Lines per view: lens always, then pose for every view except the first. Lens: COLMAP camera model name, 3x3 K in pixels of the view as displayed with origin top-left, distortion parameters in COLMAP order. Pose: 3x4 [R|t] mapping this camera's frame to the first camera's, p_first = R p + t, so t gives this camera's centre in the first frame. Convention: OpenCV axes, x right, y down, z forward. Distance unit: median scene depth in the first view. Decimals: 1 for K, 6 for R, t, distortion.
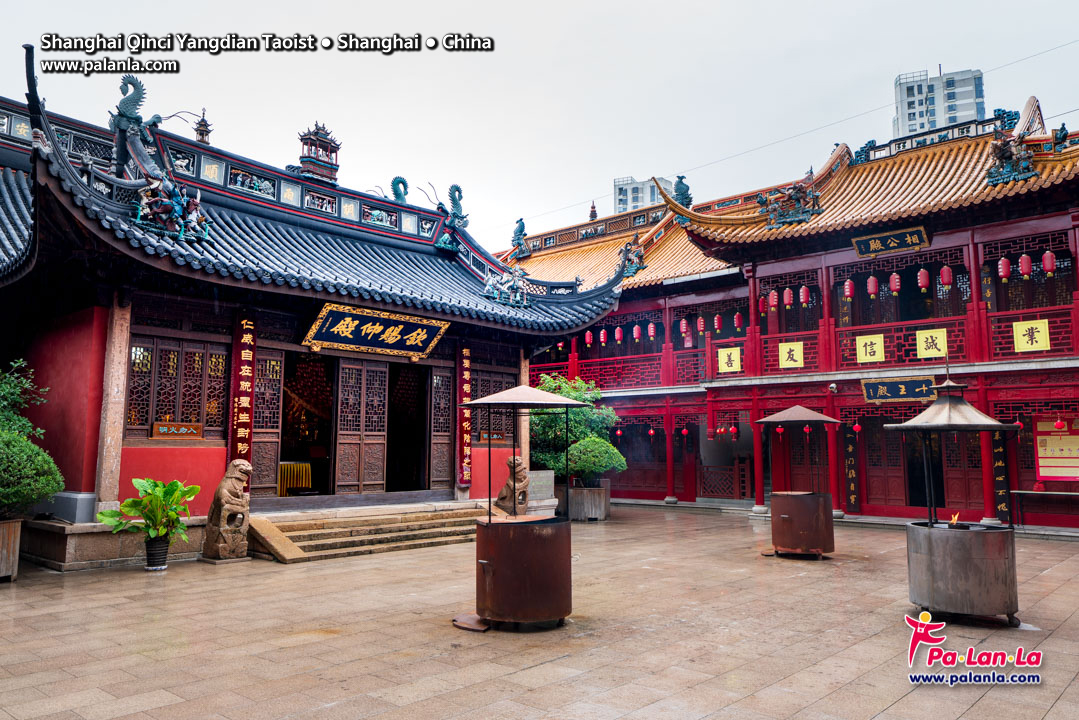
lens RADIAL K [[787.7, 0, 535.4], [0, 787.7, 362.1], [0, 0, 1]] dist [0.007324, 0.003454]
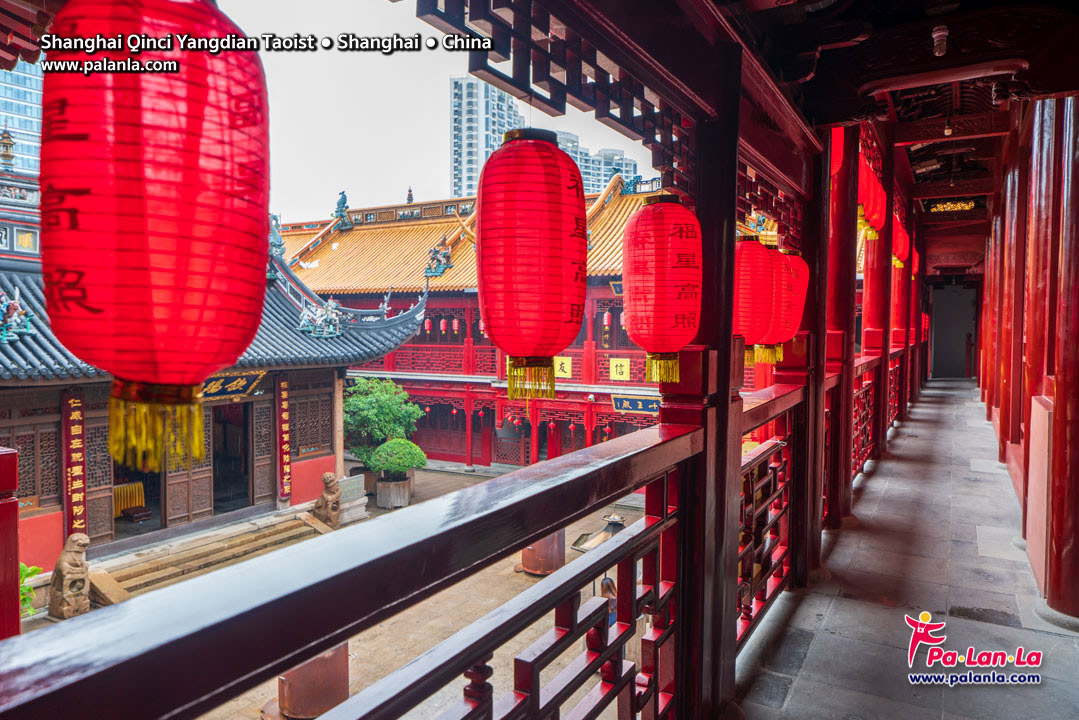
lens RADIAL K [[739.6, 0, 538.9], [0, 739.6, 357.9], [0, 0, 1]] dist [0.005038, 0.001702]
pose [[0.976709, -0.007105, 0.214451, 0.045369], [-0.027741, 0.986882, 0.159040, -0.235984], [-0.212768, -0.161285, 0.963699, -0.123440]]
